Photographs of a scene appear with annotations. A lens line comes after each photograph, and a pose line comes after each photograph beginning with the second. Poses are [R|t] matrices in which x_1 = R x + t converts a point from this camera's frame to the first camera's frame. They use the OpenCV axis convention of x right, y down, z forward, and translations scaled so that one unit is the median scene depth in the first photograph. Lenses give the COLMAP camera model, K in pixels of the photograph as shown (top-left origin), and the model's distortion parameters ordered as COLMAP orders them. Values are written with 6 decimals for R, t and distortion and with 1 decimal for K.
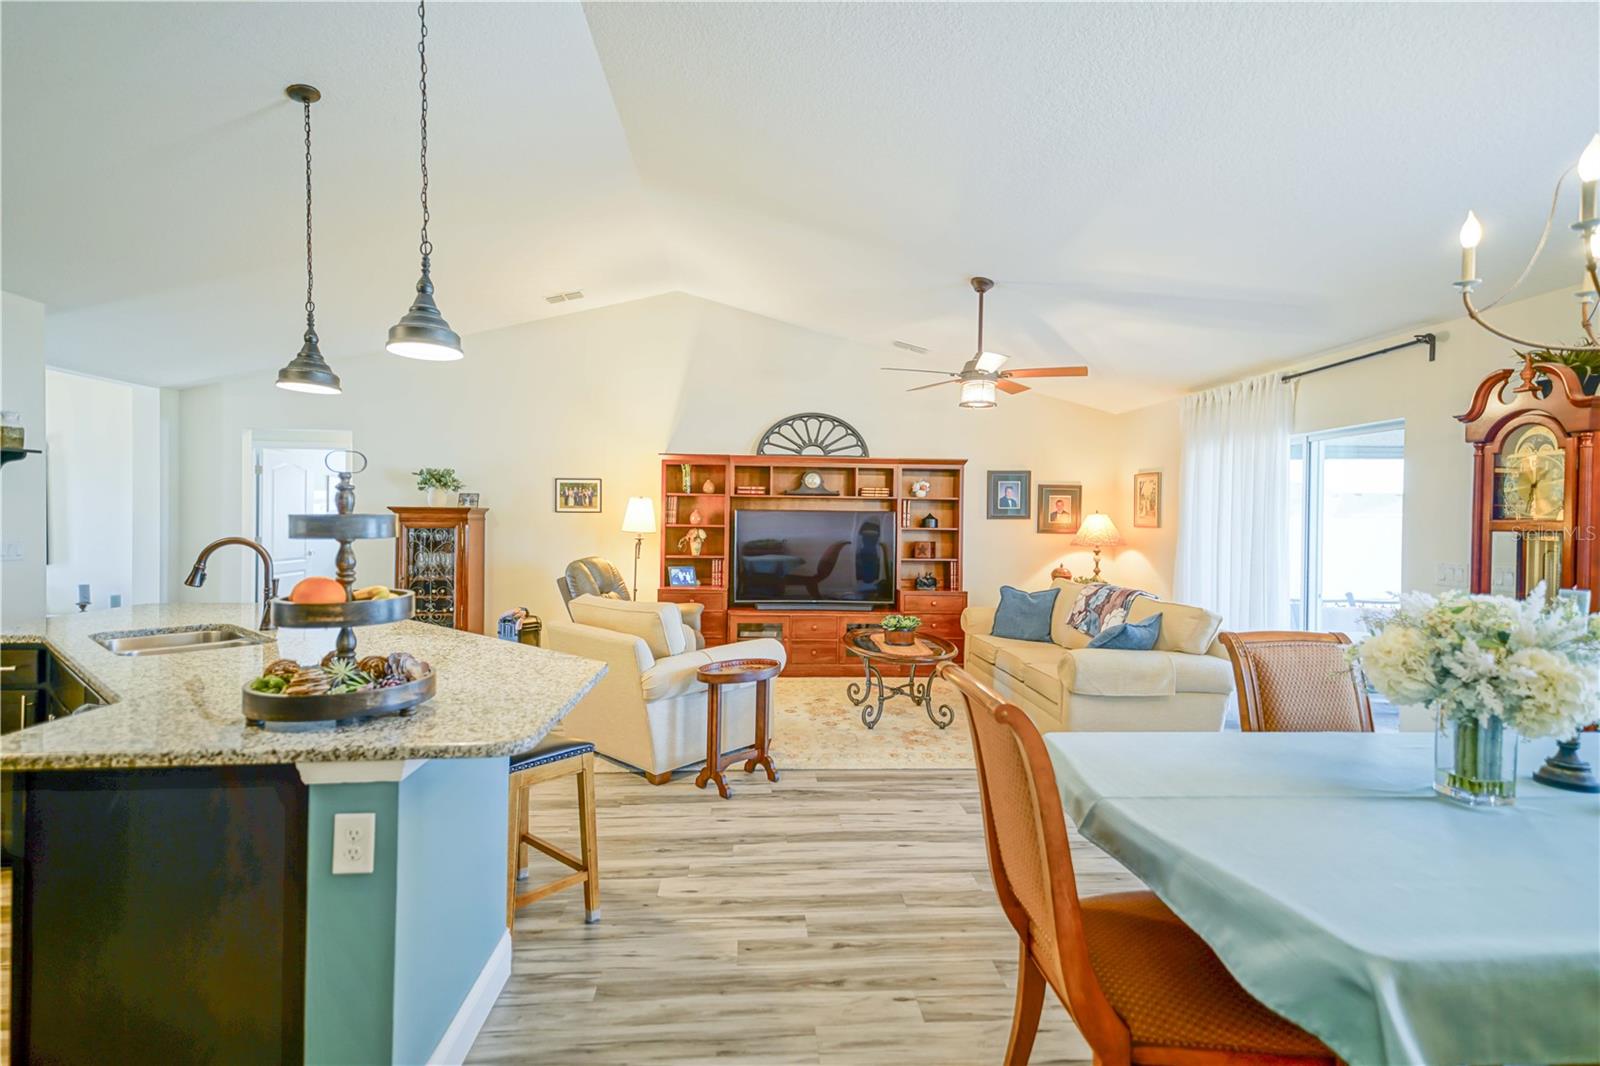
lens RADIAL K [[745.2, 0, 800.0], [0, 745.2, 528.3], [0, 0, 1]] dist [0.043821, -0.001349]
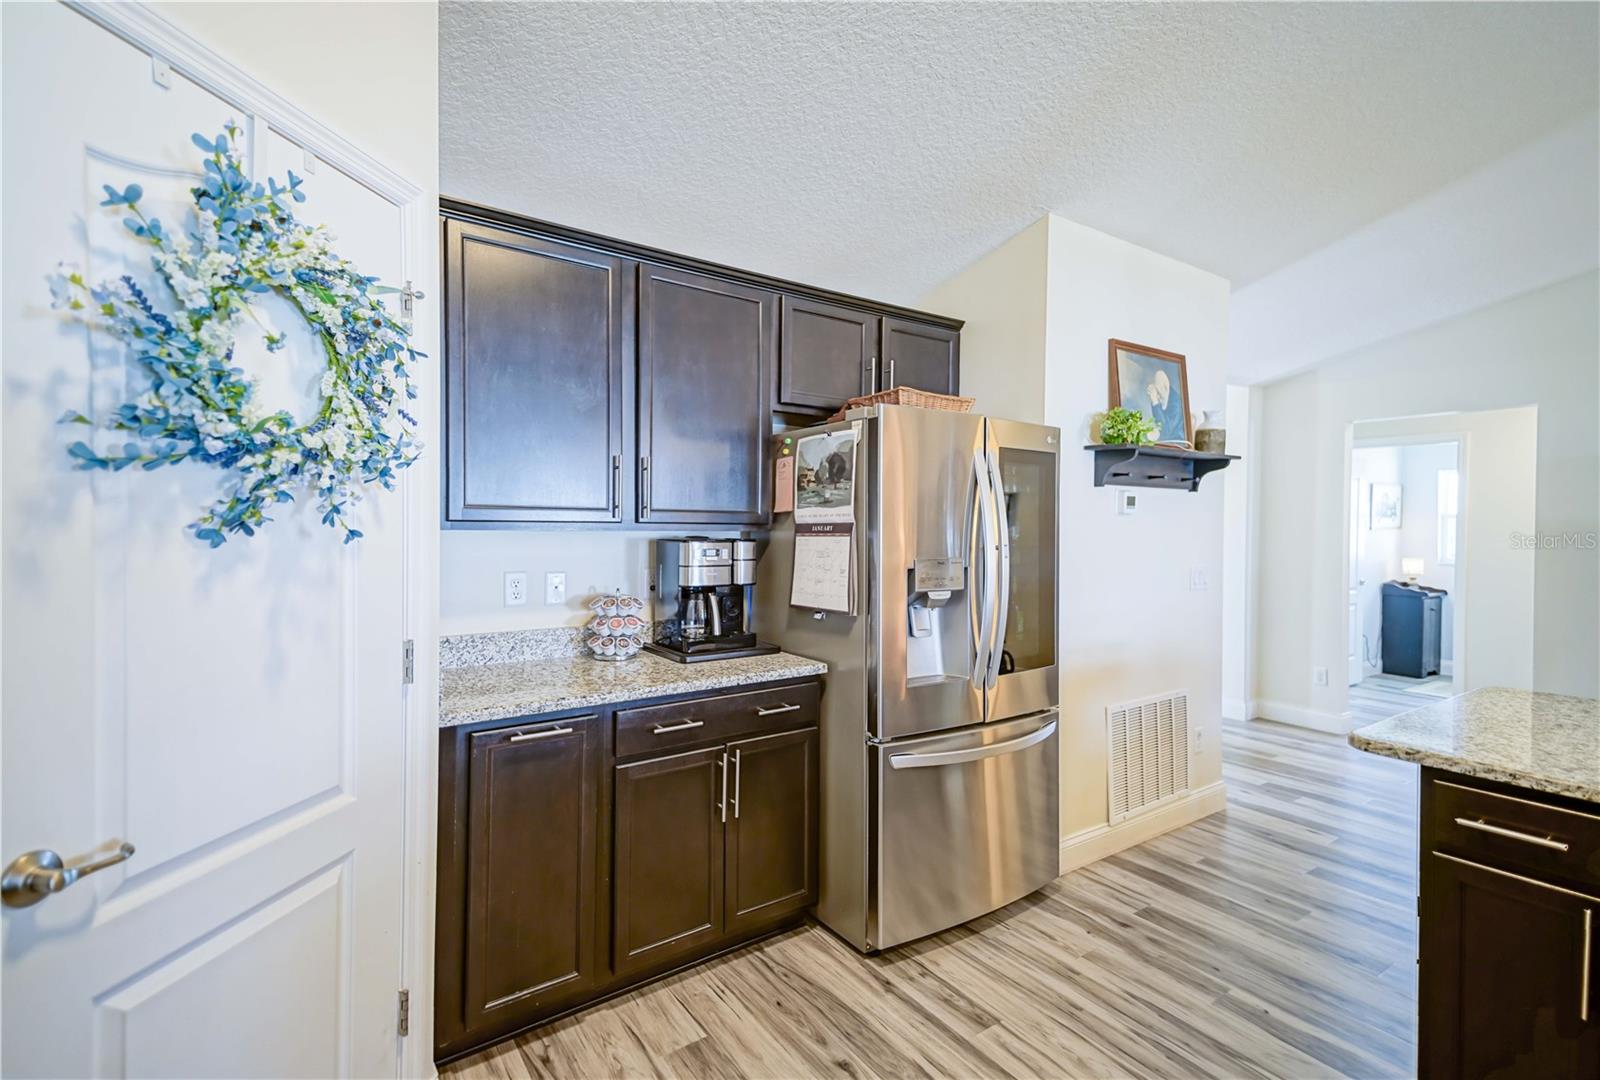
lens RADIAL K [[738.9, 0, 798.8], [0, 738.9, 536.3], [0, 0, 1]] dist [0.068336, -0.023065]
pose [[0.513509, 0.002847, -0.858080, -0.367336], [-0.013039, 0.999905, -0.004486, -0.005898], [0.857985, 0.013492, 0.513497, 0.137589]]
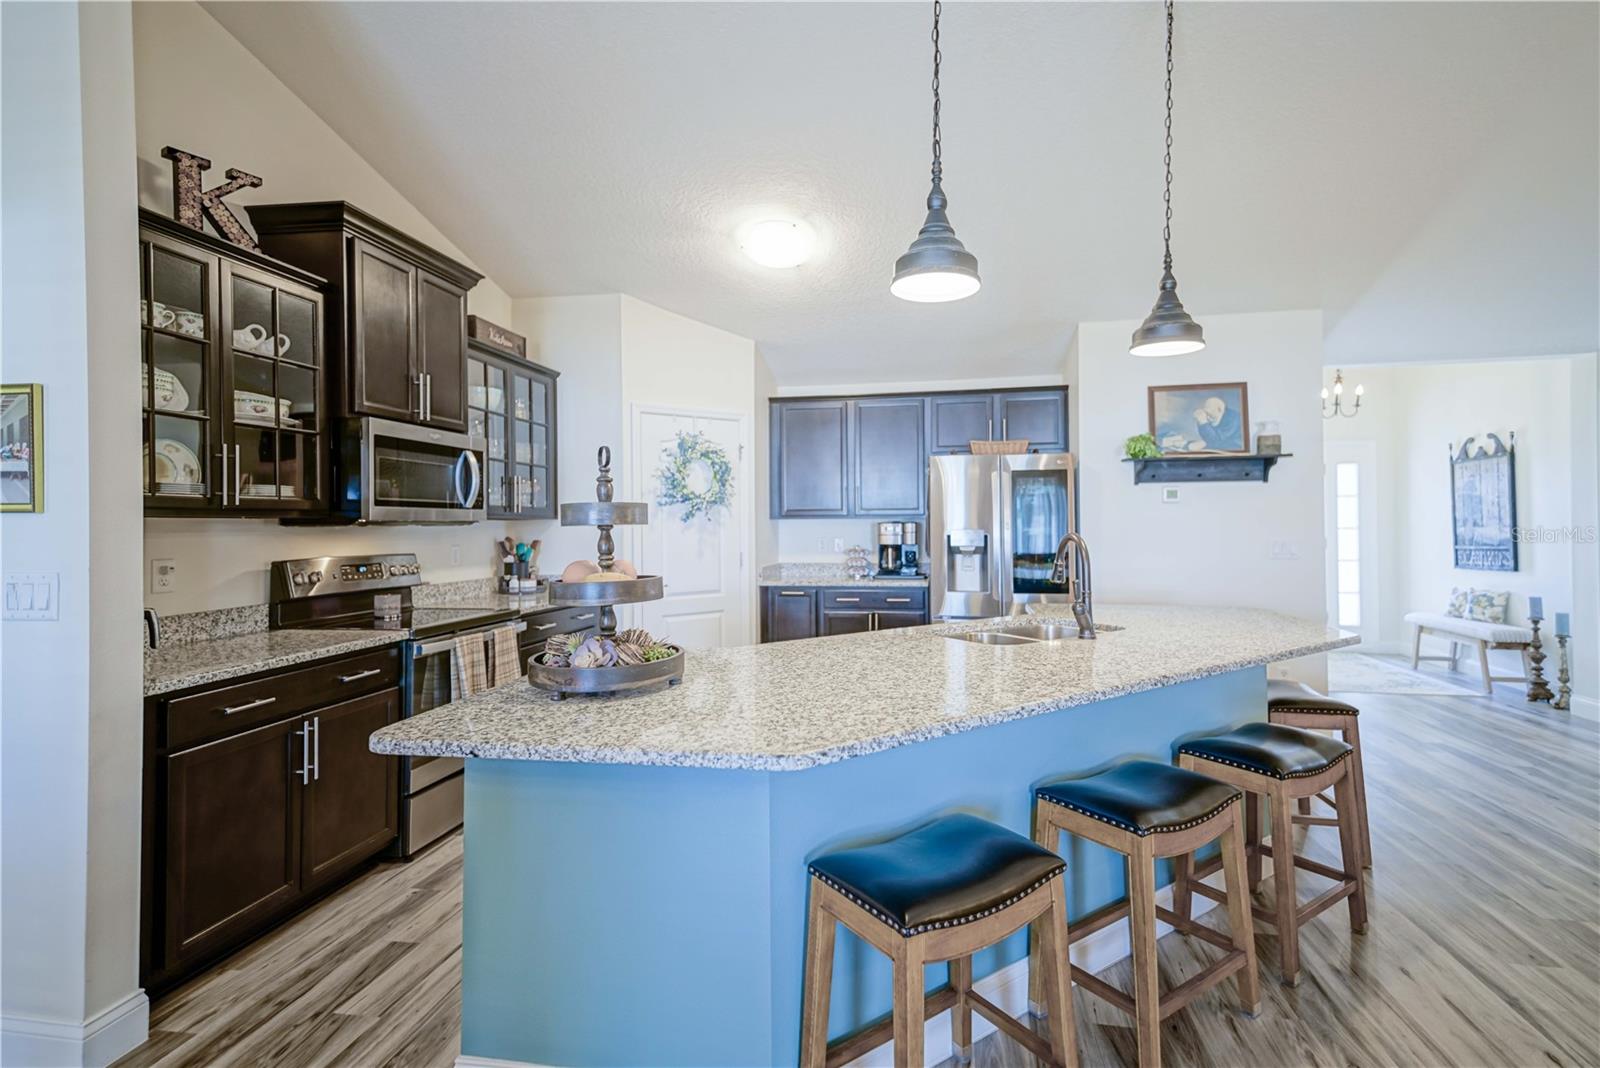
lens RADIAL K [[743.1, 0, 820.6], [0, 743.1, 519.0], [0, 0, 1]] dist [0.039805, -0.001053]
pose [[-0.234507, -0.017341, -0.971960, 0.101726], [-0.008073, 0.999841, -0.015891, 0.004633], [0.972081, 0.004120, -0.234610, 0.420693]]
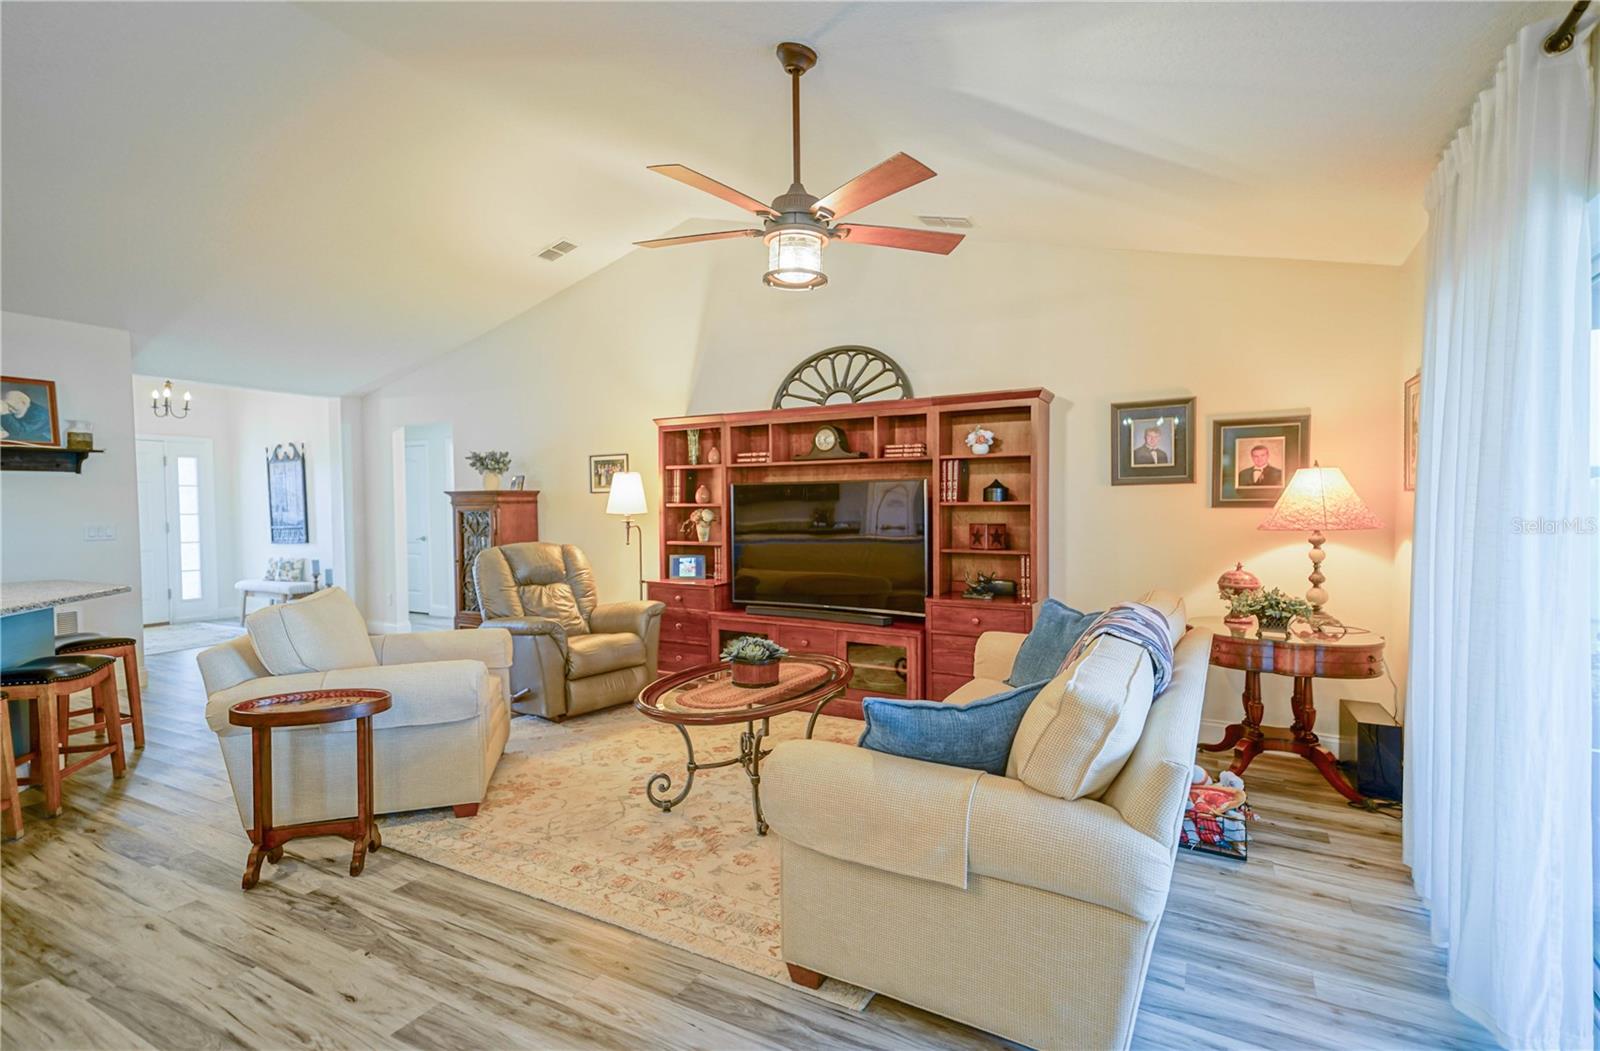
lens RADIAL K [[758.0, 0, 793.5], [0, 758.0, 527.0], [0, 0, 1]] dist [0.056205, -0.014295]
pose [[0.833170, -0.002075, -0.553013, 0.415014], [0.012530, 0.999807, 0.015126, 0.009354], [0.552875, -0.019532, 0.833035, 0.383331]]
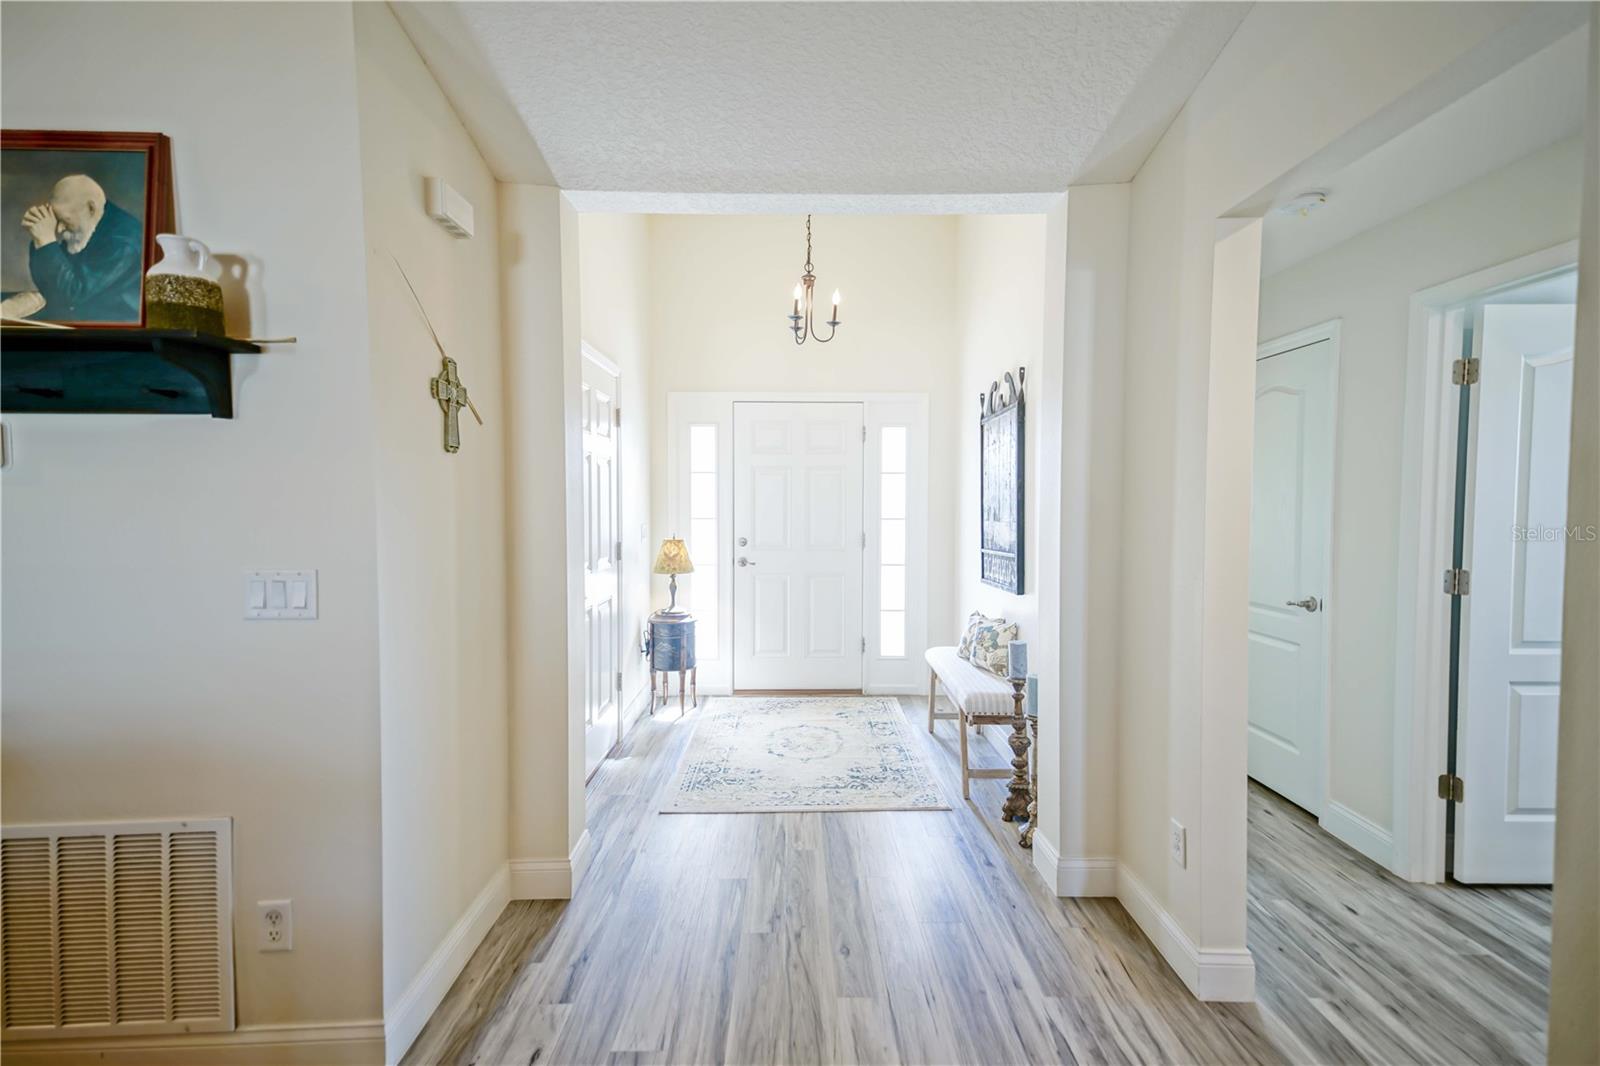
lens RADIAL K [[721.8, 0, 802.8], [0, 721.8, 529.0], [0, 0, 1]] dist [0.060605, -0.019590]
pose [[-0.051727, 0.027289, -0.998288, -0.435974], [-0.012633, 0.999529, 0.027978, -0.015666], [0.998581, 0.014059, -0.051358, 0.877344]]
